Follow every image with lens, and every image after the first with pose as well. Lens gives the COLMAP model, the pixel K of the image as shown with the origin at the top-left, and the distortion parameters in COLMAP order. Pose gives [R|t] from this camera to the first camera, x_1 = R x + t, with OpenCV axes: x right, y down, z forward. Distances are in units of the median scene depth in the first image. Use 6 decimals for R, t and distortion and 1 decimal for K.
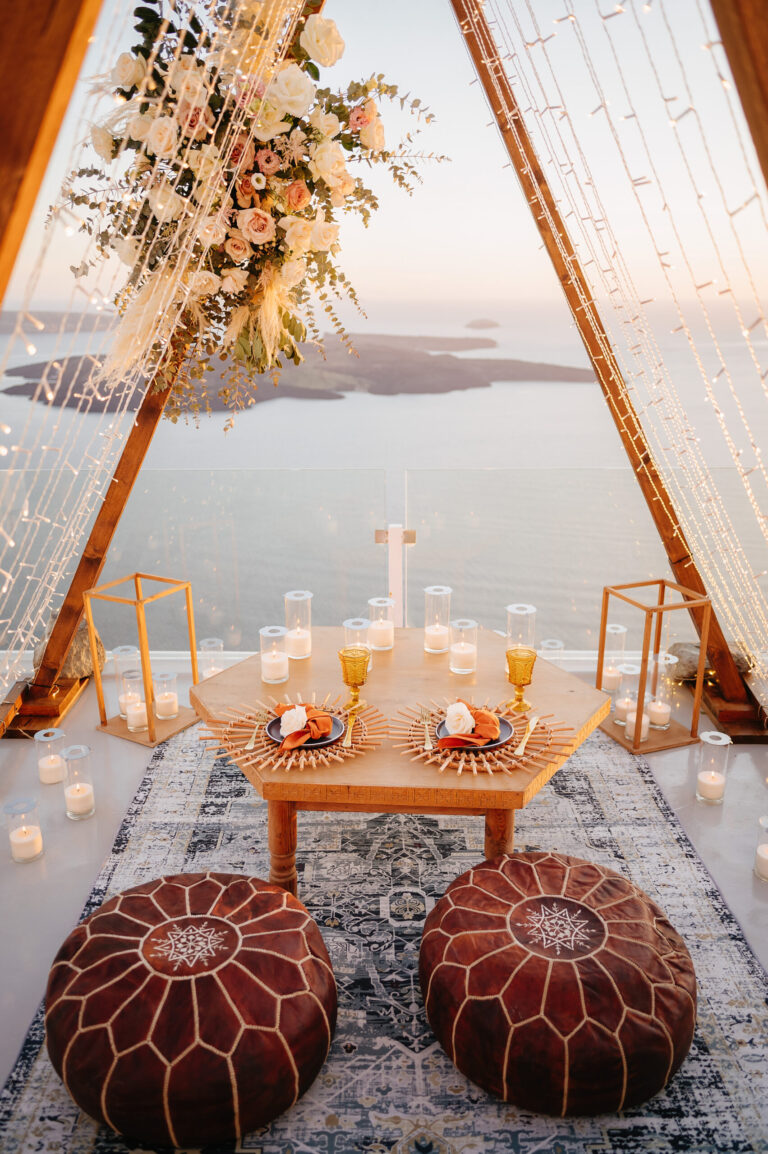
lens RADIAL K [[900.1, 0, 378.3], [0, 900.1, 578.1], [0, 0, 1]] dist [-0.006532, -0.005147]
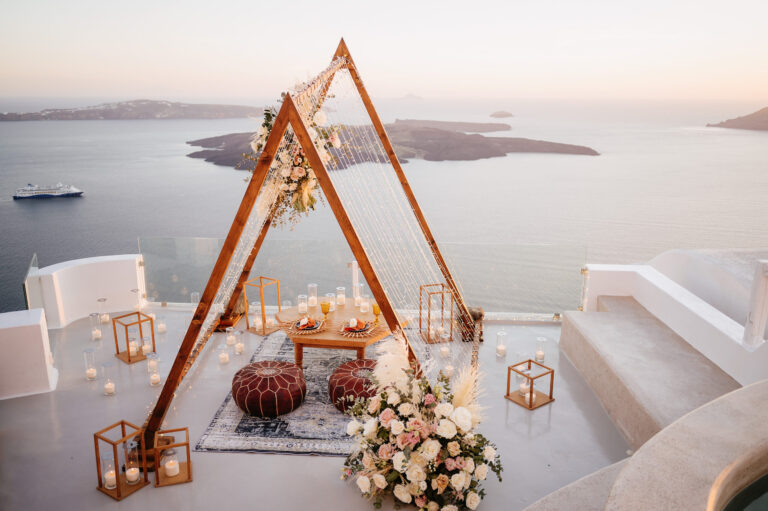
lens RADIAL K [[599.0, 0, 384.2], [0, 599.0, 245.4], [0, 0, 1]] dist [-0.006532, -0.005147]
pose [[0.997183, 0.019165, -0.072518, 0.332493], [-0.023539, 0.997924, -0.059945, 0.000244], [0.071218, 0.061483, 0.995564, -1.125286]]
